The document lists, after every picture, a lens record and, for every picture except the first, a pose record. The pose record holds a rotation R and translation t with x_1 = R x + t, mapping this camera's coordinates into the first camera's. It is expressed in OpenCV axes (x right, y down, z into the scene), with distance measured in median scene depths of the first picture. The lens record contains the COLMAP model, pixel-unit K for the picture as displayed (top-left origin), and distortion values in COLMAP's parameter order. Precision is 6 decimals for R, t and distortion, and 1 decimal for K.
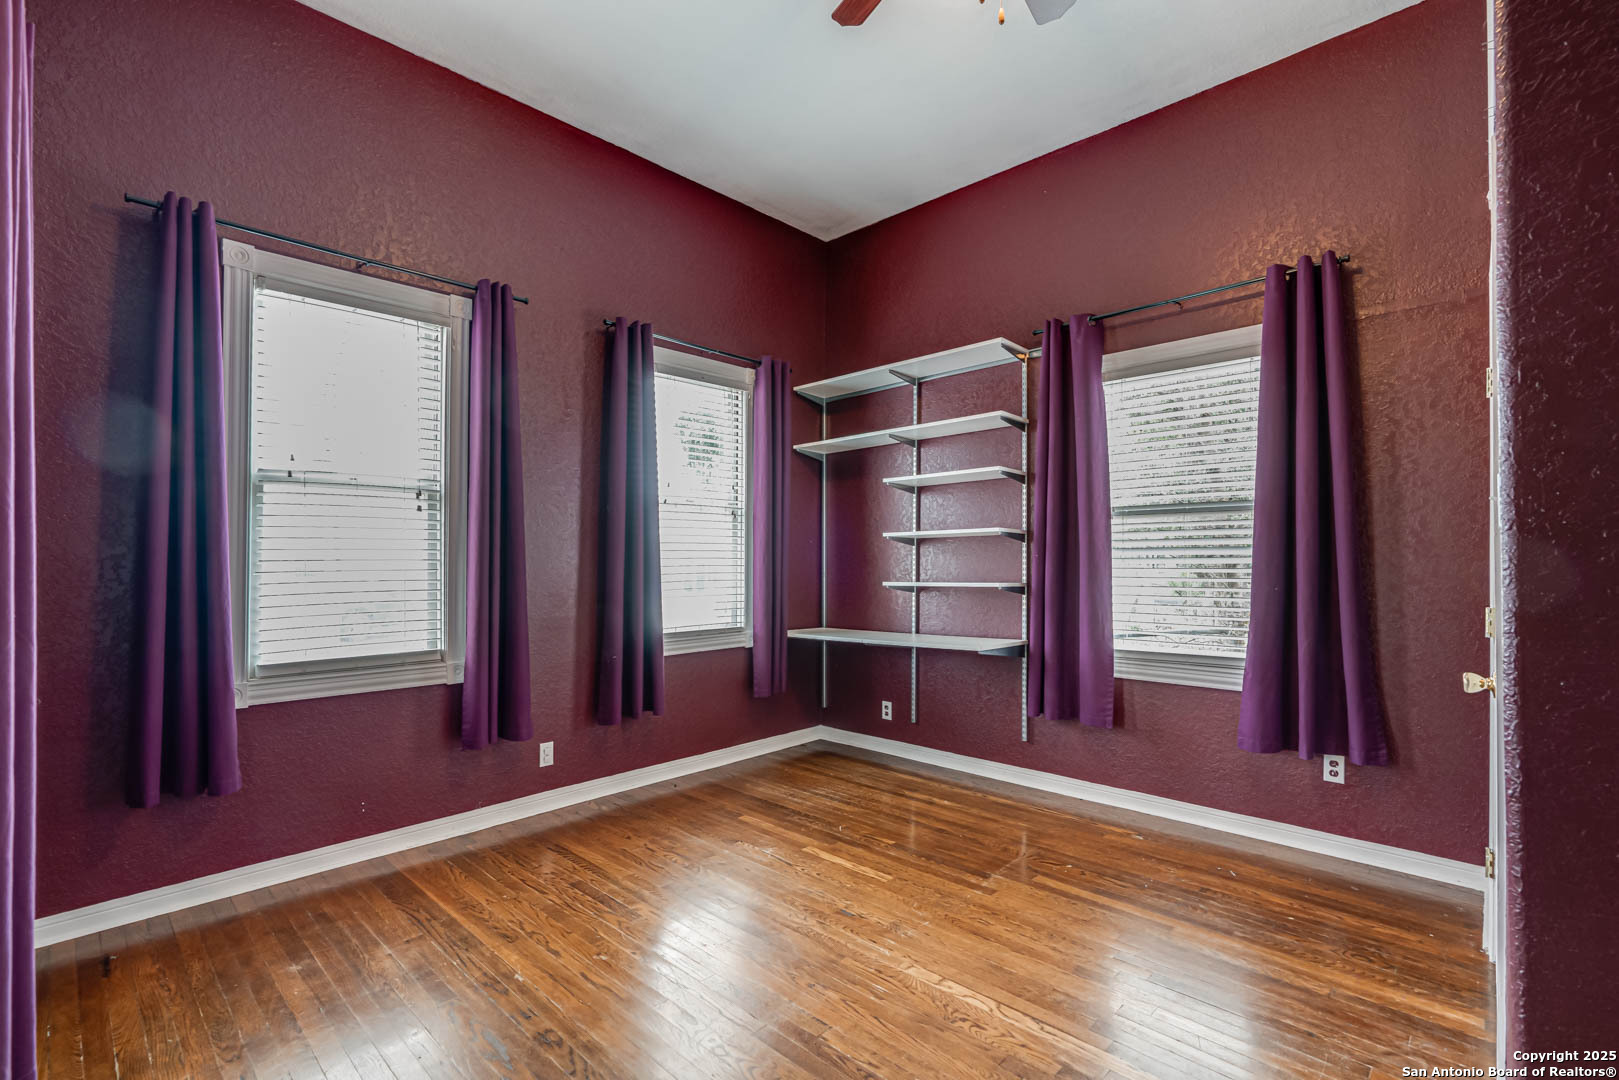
lens RADIAL K [[737.5, 0, 809.2], [0, 737.5, 551.9], [0, 0, 1]] dist [-0.015193, 0.006631]
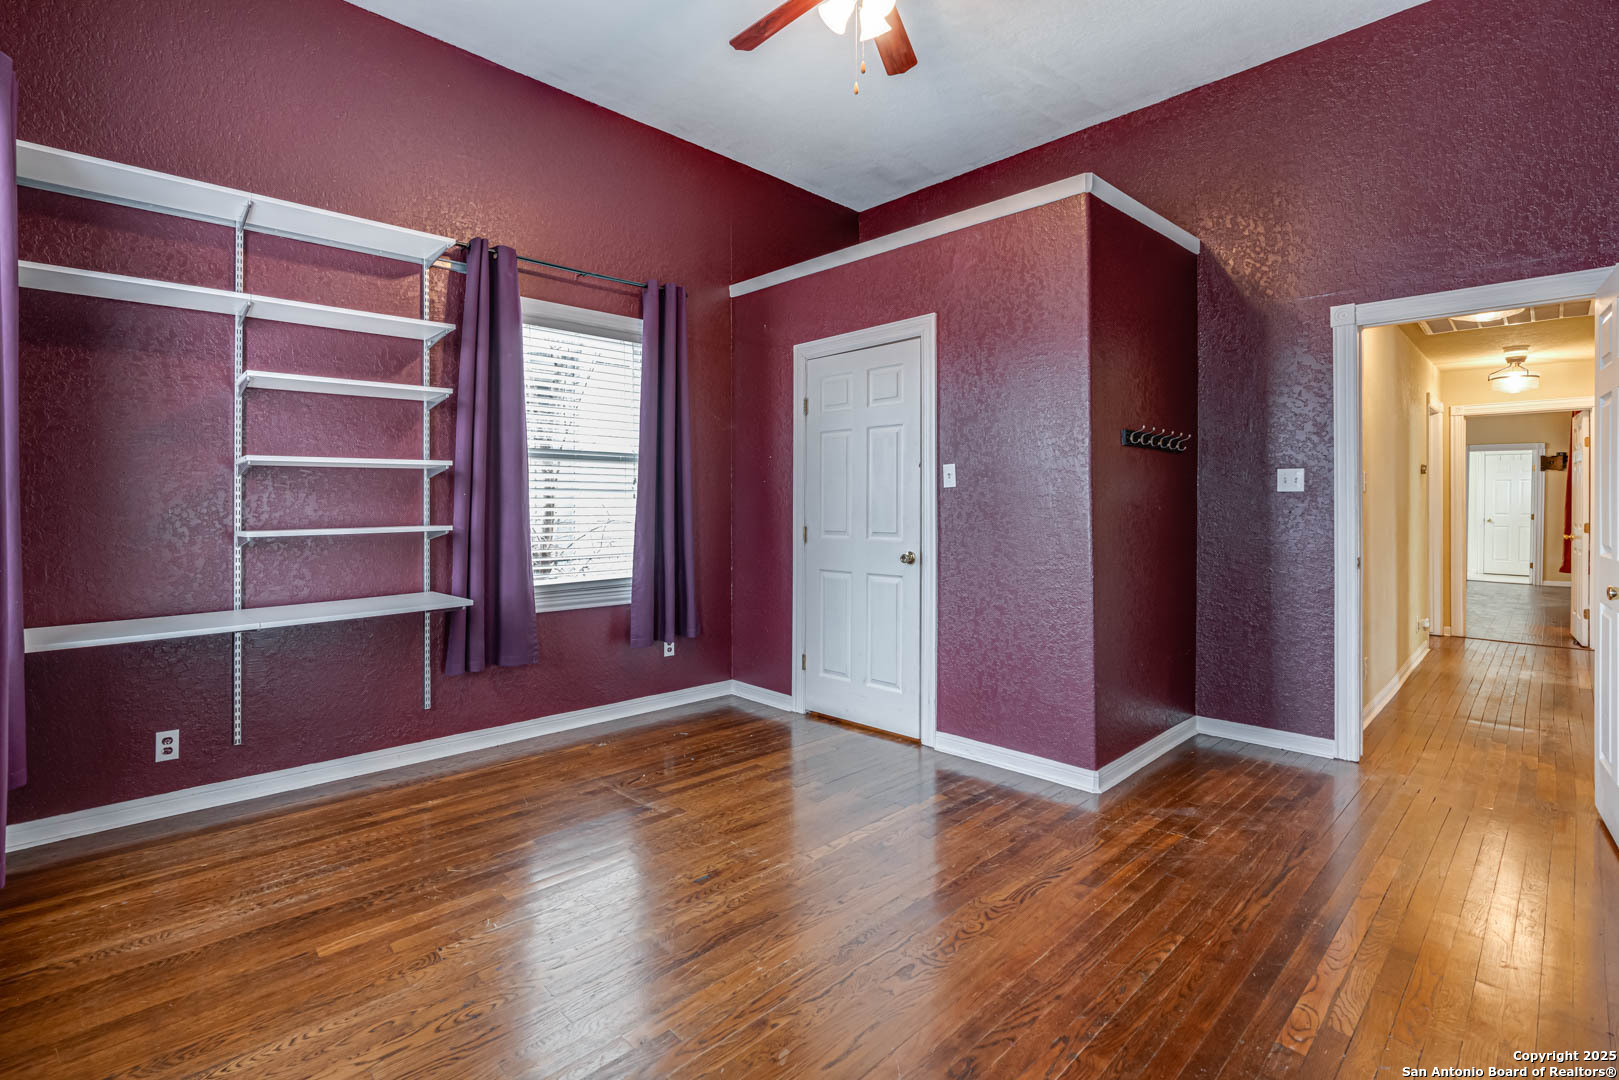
lens RADIAL K [[737.5, 0, 796.4], [0, 737.5, 505.9], [0, 0, 1]] dist [-0.015193, 0.006631]
pose [[0.042368, -0.000497, 0.999102, -0.600856], [-0.014754, 0.999891, 0.001123, 0.013002], [-0.998993, -0.014789, 0.042356, 0.587045]]
